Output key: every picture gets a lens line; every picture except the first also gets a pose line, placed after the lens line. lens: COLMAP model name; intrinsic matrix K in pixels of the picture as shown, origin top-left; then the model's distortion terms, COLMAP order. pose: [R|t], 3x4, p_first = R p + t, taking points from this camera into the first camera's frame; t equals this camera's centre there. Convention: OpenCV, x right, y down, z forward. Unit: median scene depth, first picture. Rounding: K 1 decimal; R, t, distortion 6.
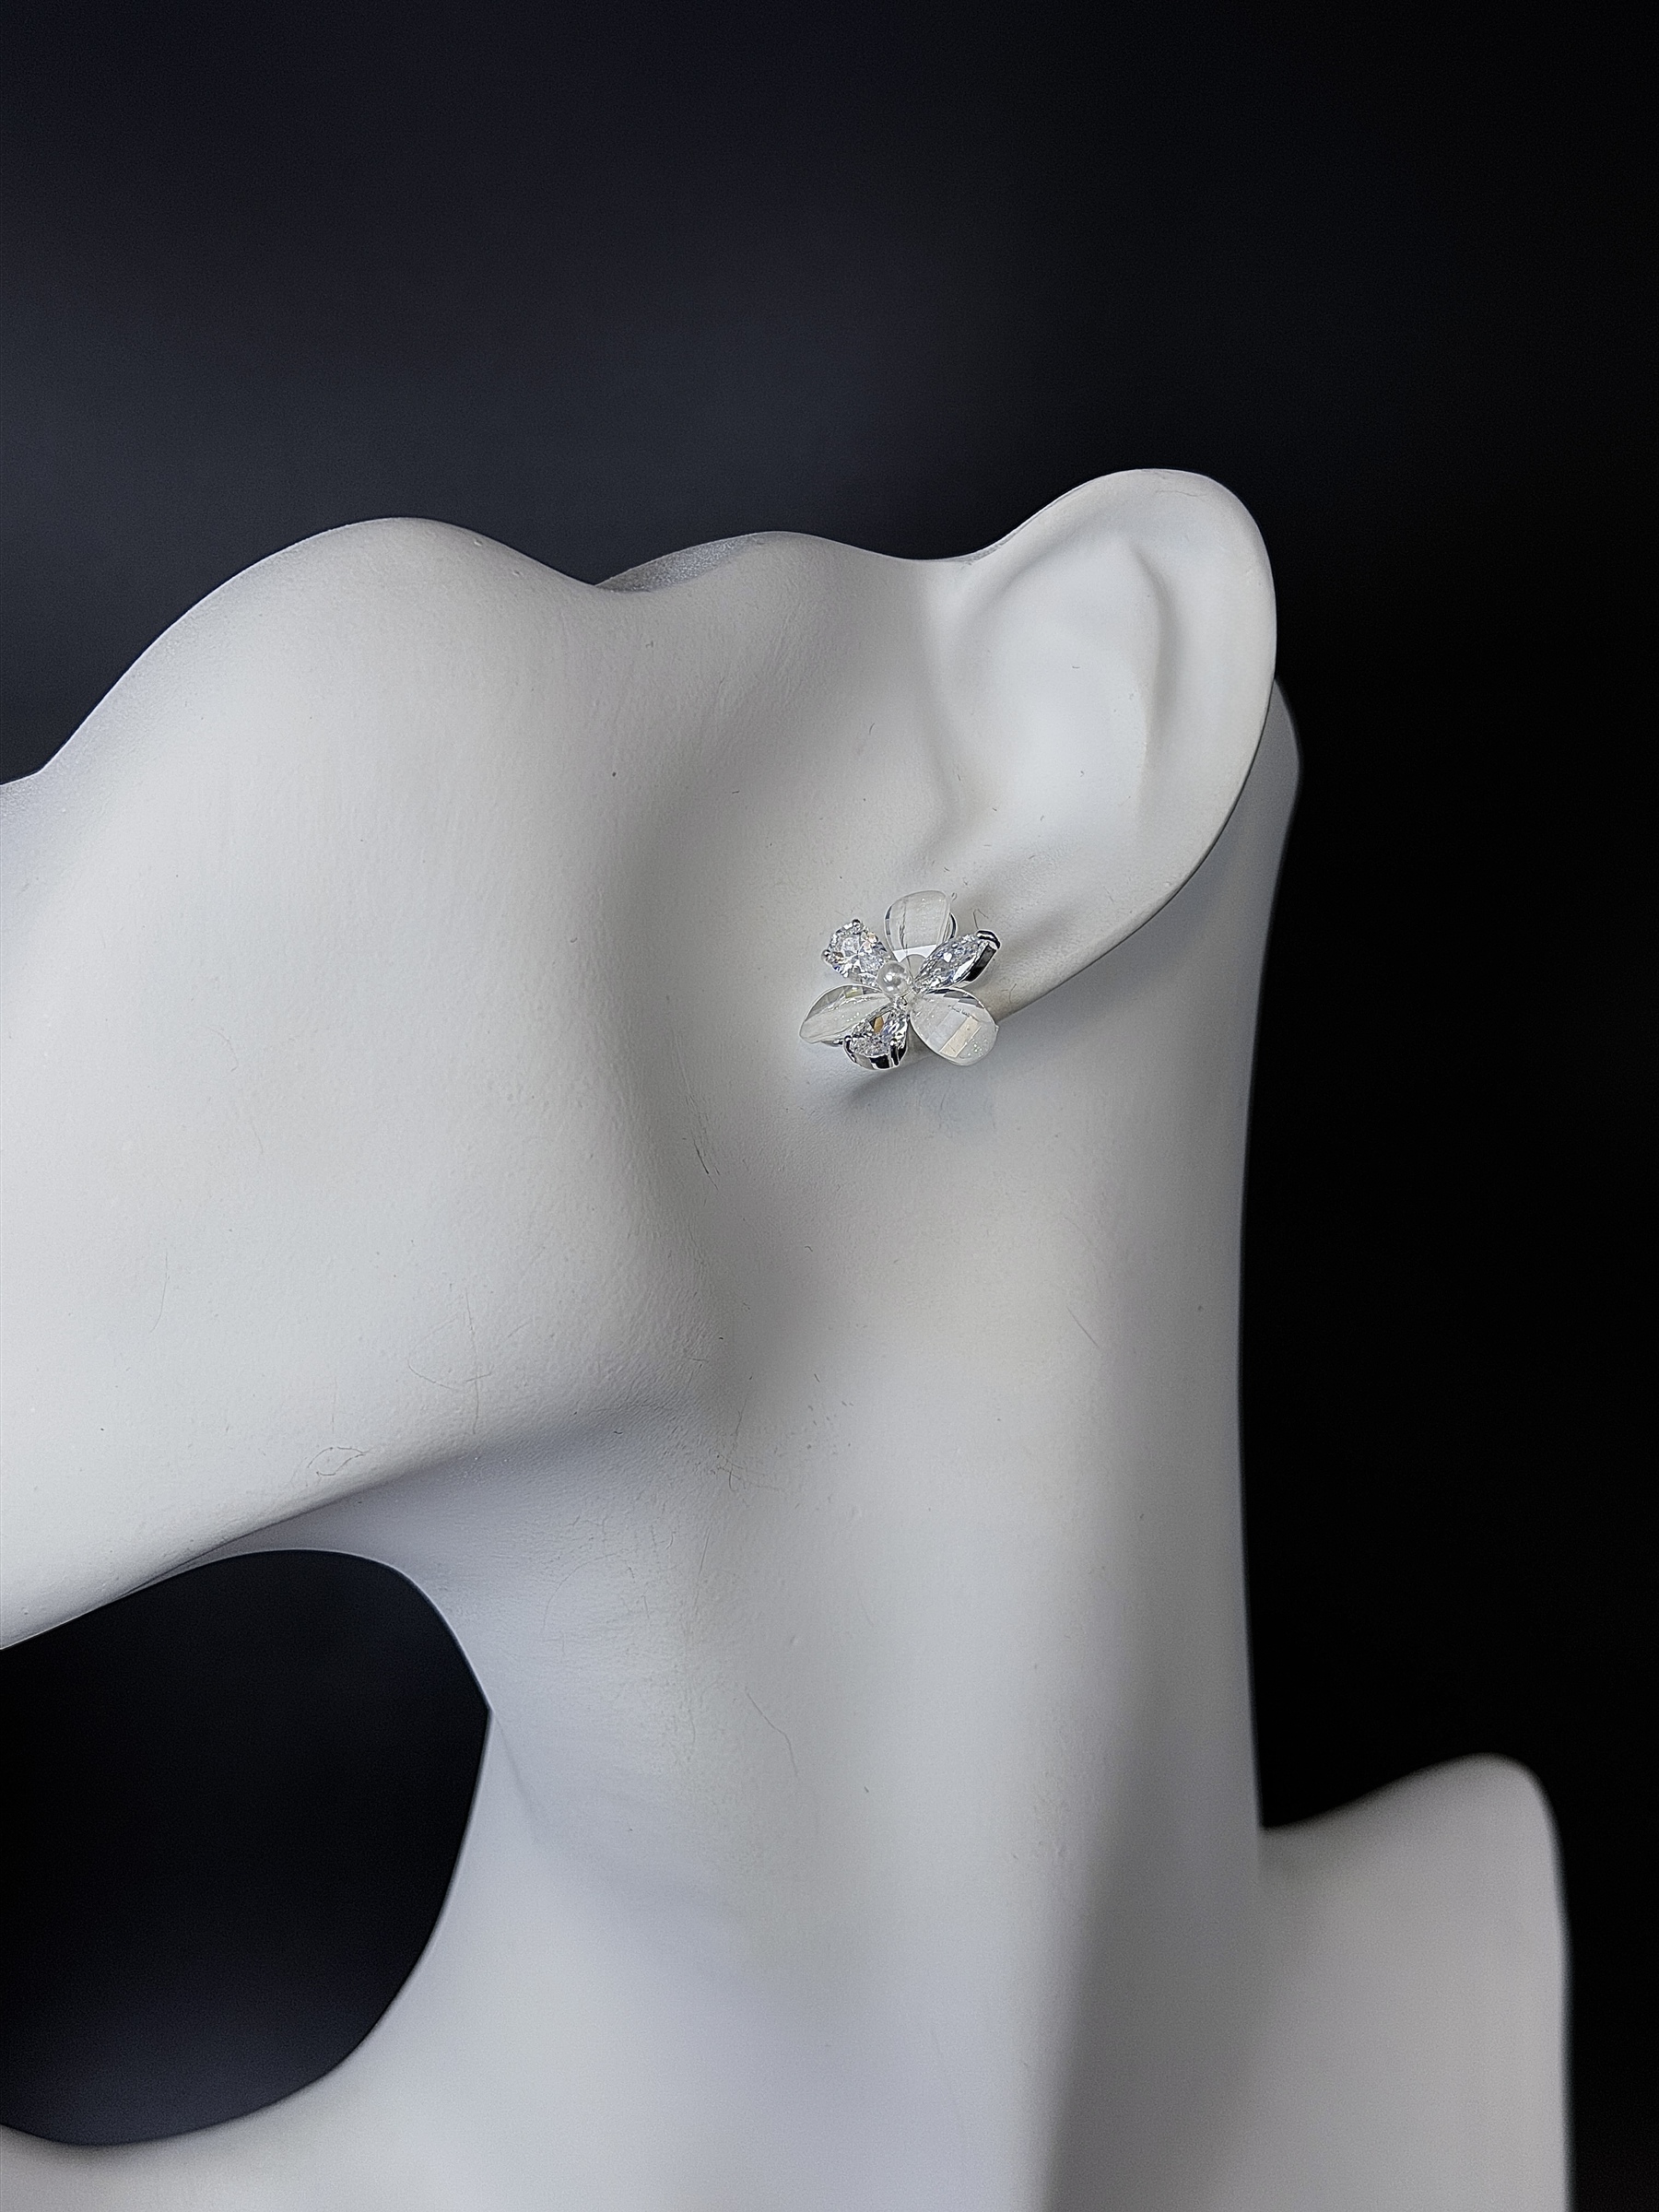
lens RADIAL K [[2982.0, 0, 863.2], [0, 2982.0, 1105.5], [0, 0, 1]] dist [0.090178, 0.000000]
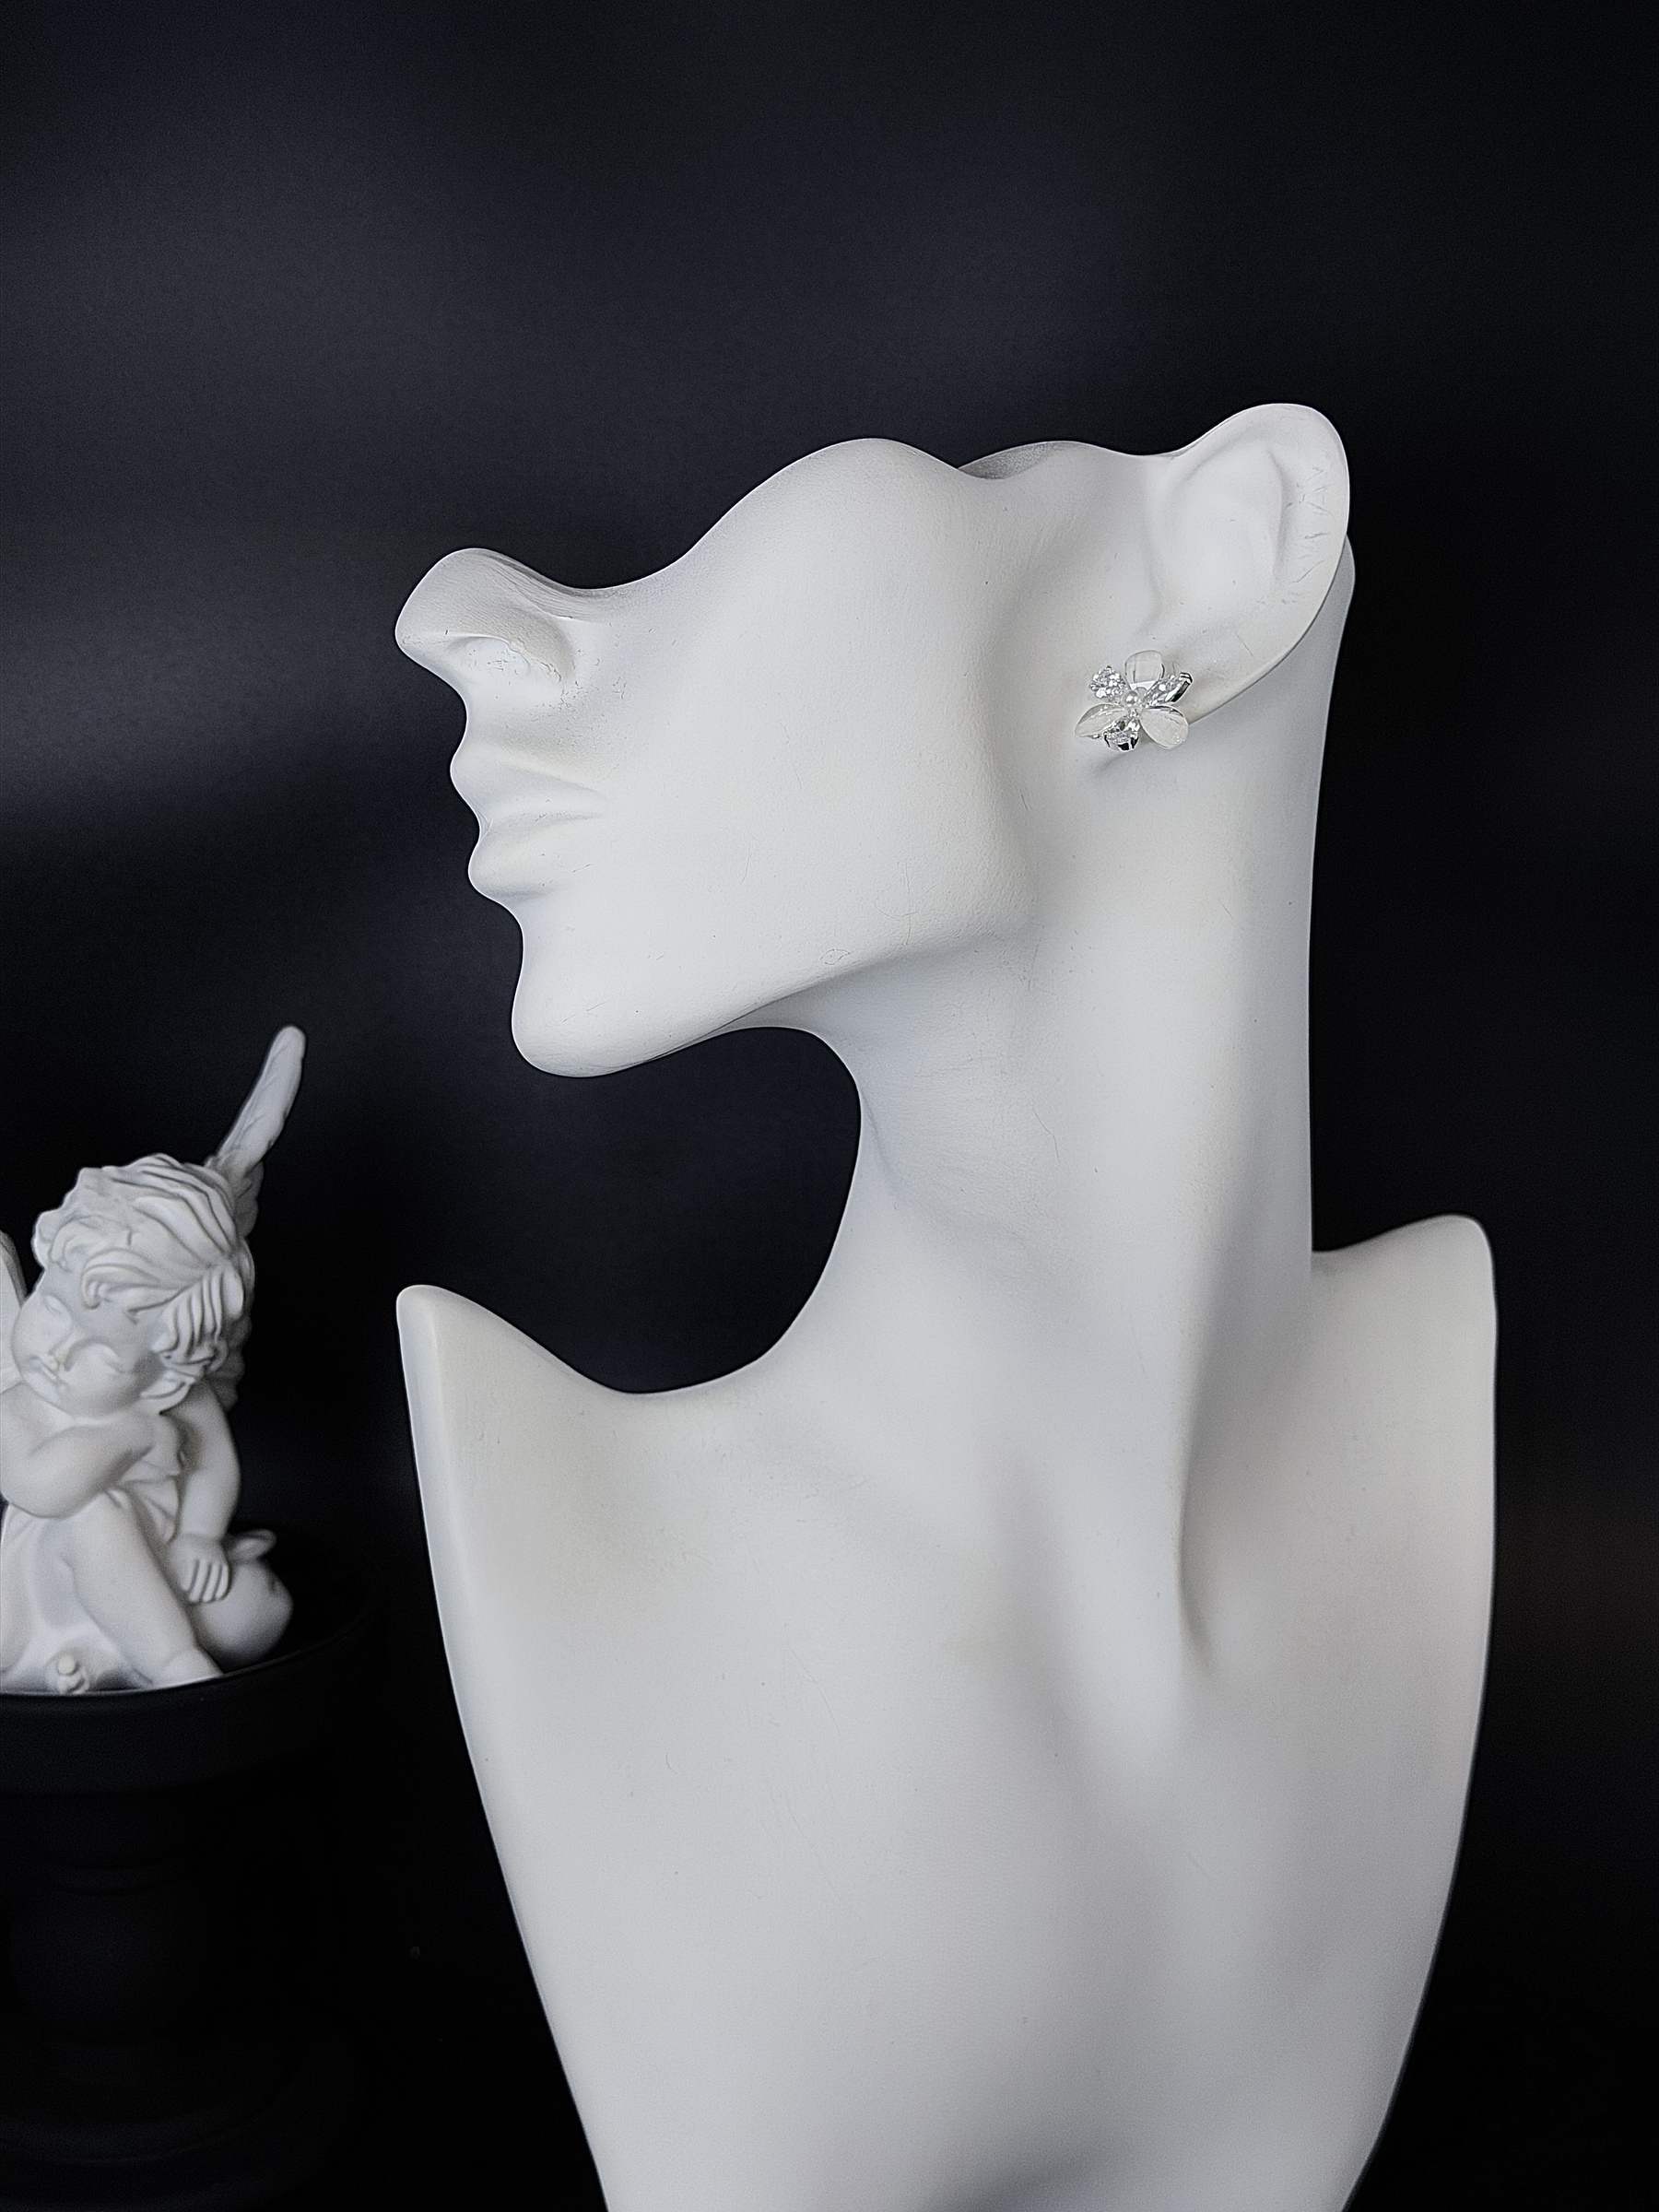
lens RADIAL K [[2982.0, 0, 872.3], [0, 2982.0, 1055.5], [0, 0, 1]] dist [0.090178, 0.000000]
pose [[0.999874, 0.010742, 0.011661, -0.159118], [-0.011330, 0.998604, 0.051584, 0.077152], [-0.011091, -0.051710, 0.998601, -0.762959]]
